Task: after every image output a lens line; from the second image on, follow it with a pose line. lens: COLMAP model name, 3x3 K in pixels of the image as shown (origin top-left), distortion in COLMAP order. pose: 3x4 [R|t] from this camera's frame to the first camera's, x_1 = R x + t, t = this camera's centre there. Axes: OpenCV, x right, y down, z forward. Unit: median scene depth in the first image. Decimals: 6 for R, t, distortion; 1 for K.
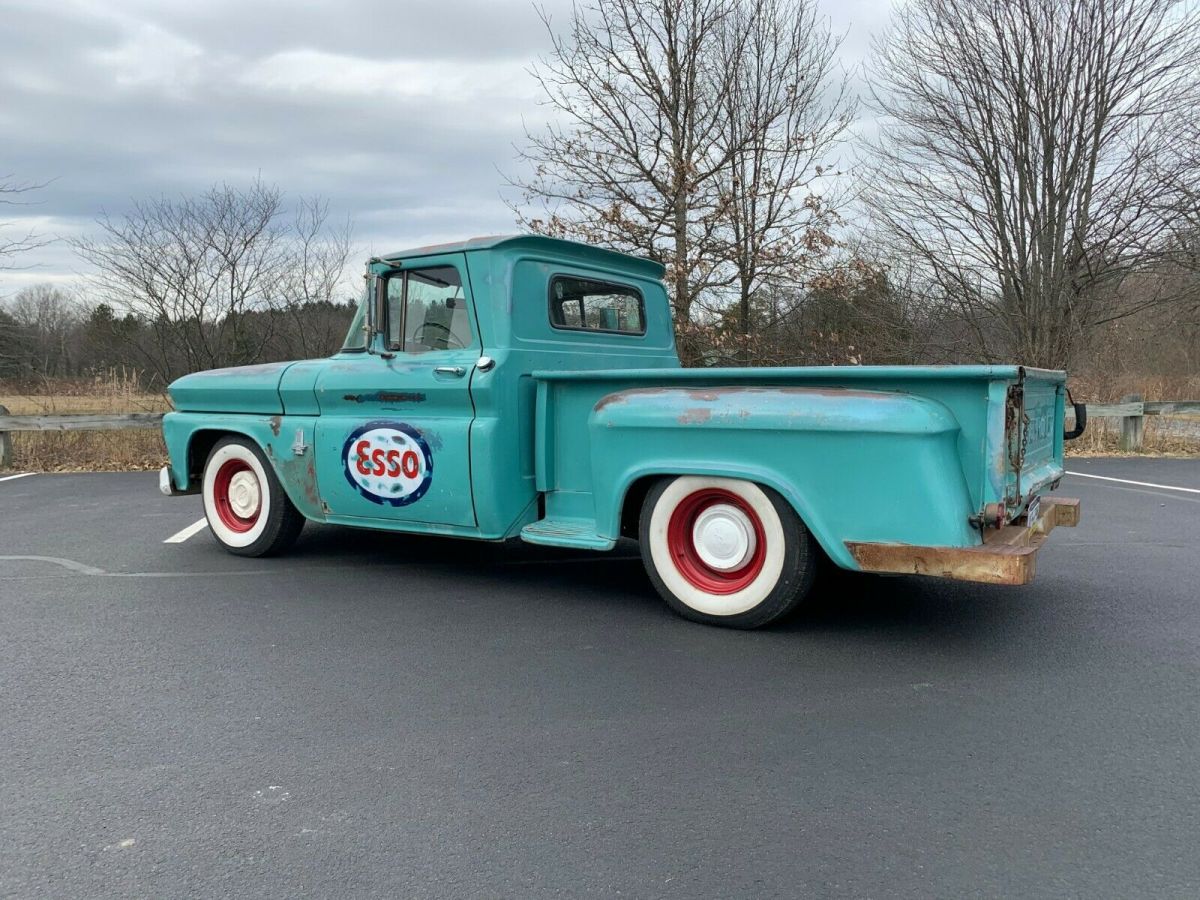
lens RADIAL K [[932.2, 0, 594.2], [0, 932.2, 415.7], [0, 0, 1]] dist [0.063102, -0.053525]
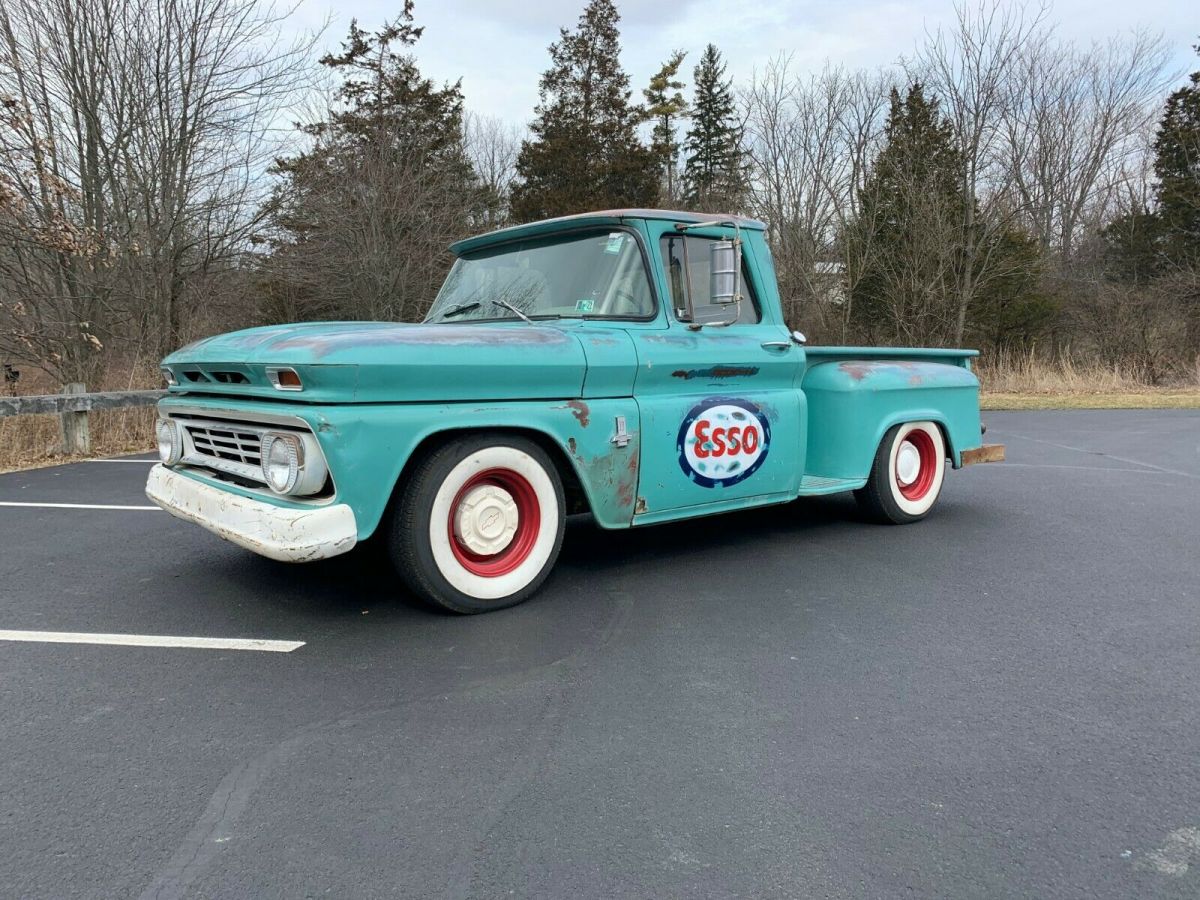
lens RADIAL K [[932.2, 0, 594.2], [0, 932.2, 415.7], [0, 0, 1]] dist [0.063102, -0.053525]
pose [[0.299669, -0.050302, 0.952716, -1.155466], [0.039518, 0.998406, 0.040284, -0.018859], [-0.953224, 0.025578, 0.301179, 0.838239]]
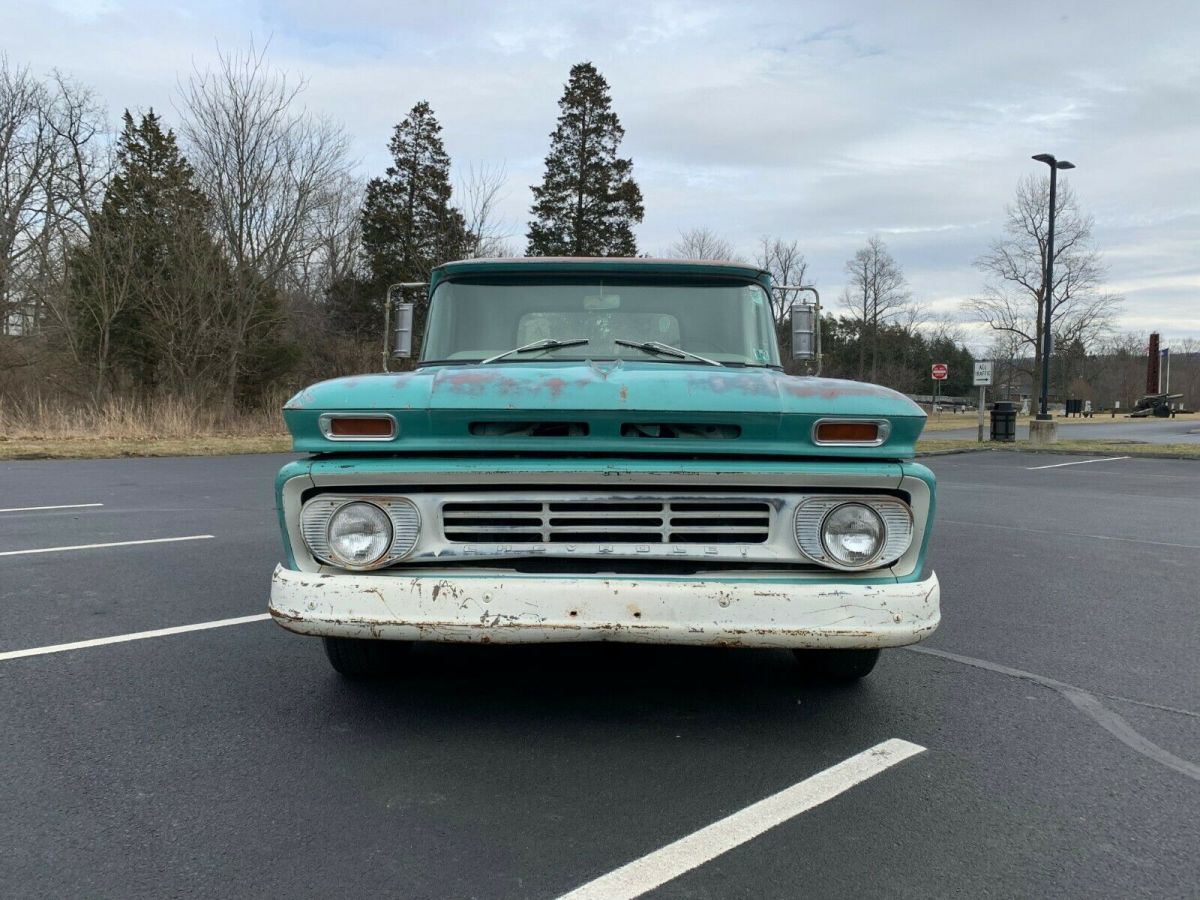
lens RADIAL K [[925.4, 0, 595.8], [0, 925.4, 417.2], [0, 0, 1]] dist [0.040555, -0.013435]
pose [[-0.545461, -0.010605, 0.838069, -0.952832], [0.021292, 0.999422, 0.026505, -0.056284], [-0.837866, 0.032302, -0.544919, 1.738783]]
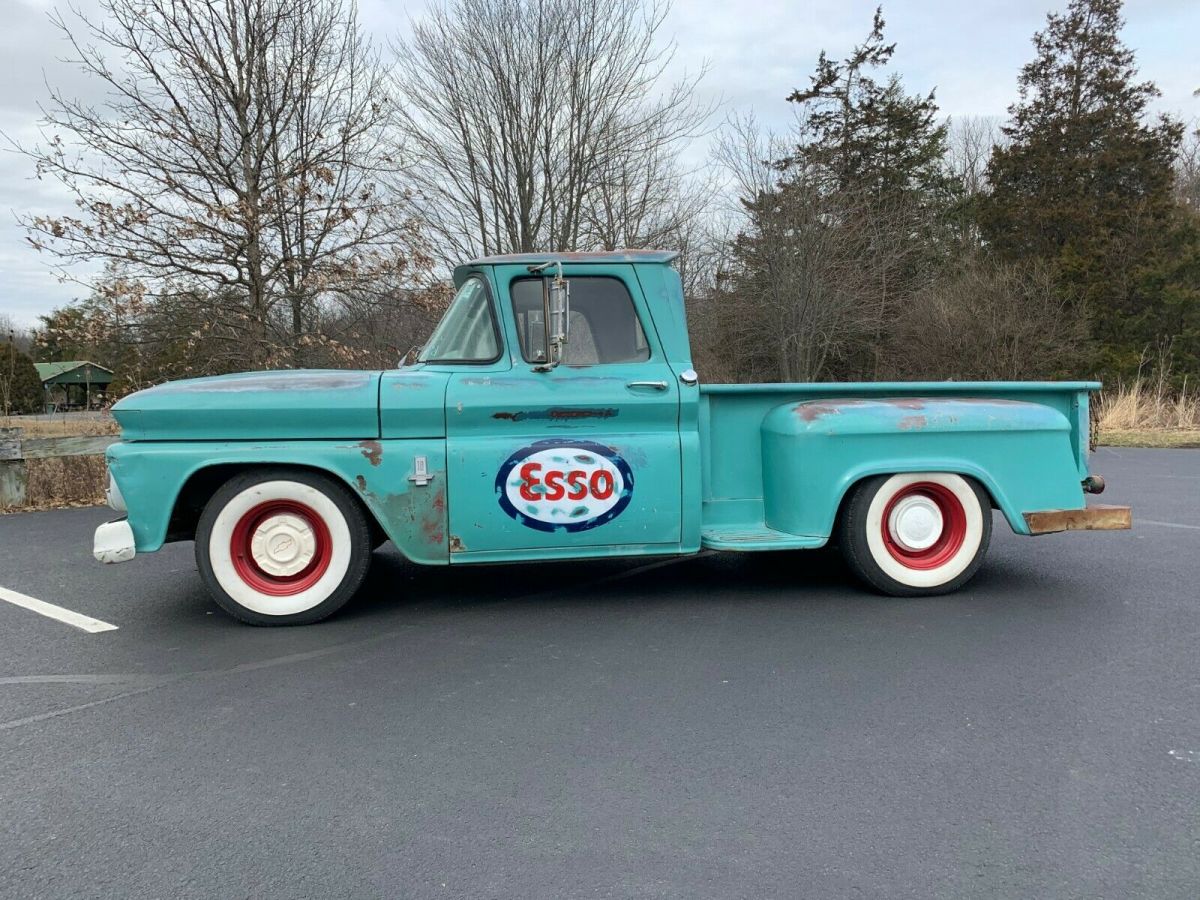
lens RADIAL K [[932.2, 0, 594.2], [0, 932.2, 415.7], [0, 0, 1]] dist [0.063102, -0.053525]
pose [[0.753927, -0.019833, 0.656658, -0.798187], [0.031790, 0.999475, -0.006312, -0.011236], [-0.656188, 0.025634, 0.754162, 0.287446]]
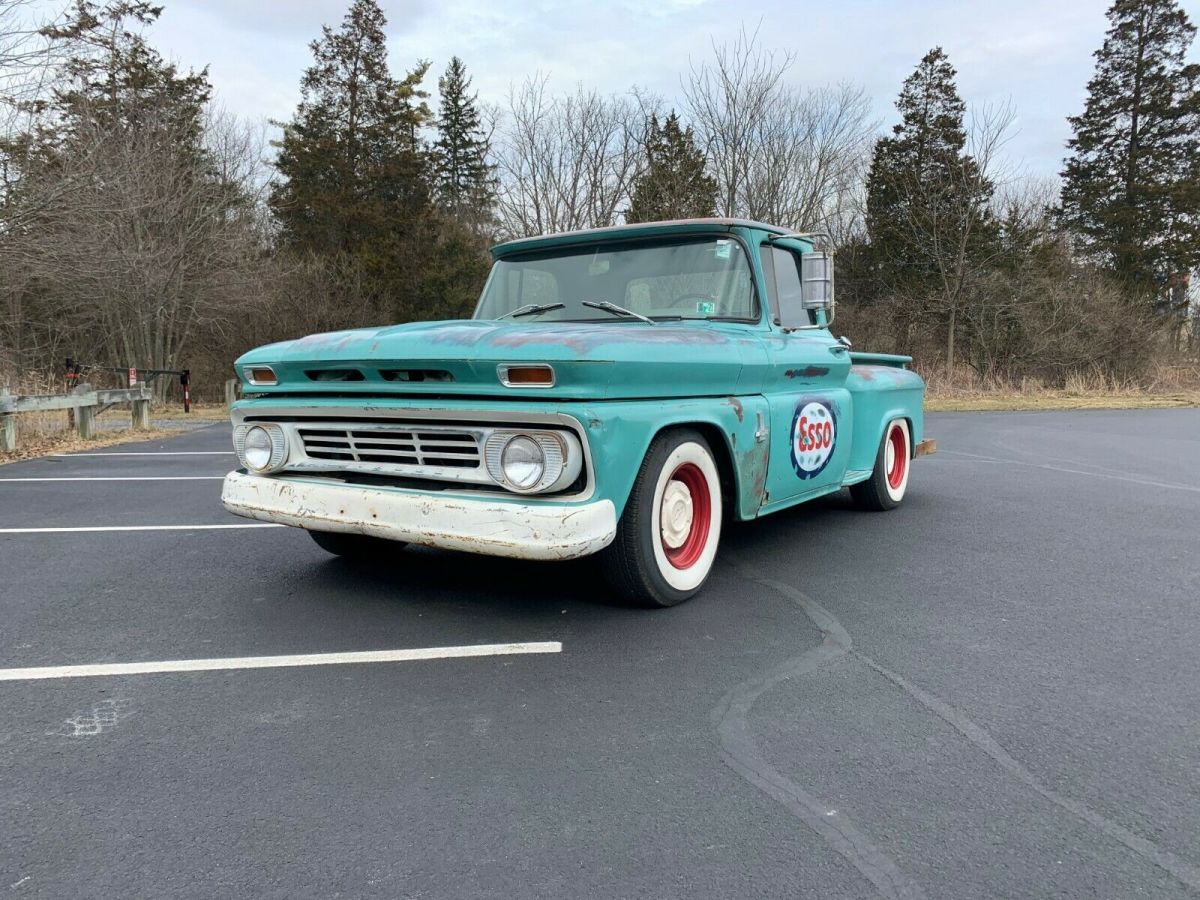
lens RADIAL K [[925.4, 0, 595.8], [0, 925.4, 417.2], [0, 0, 1]] dist [0.040555, -0.013435]
pose [[0.017414, -0.044069, 0.998877, -1.233628], [0.040673, 0.998232, 0.043332, -0.023966], [-0.999021, 0.039873, 0.019176, 1.213635]]
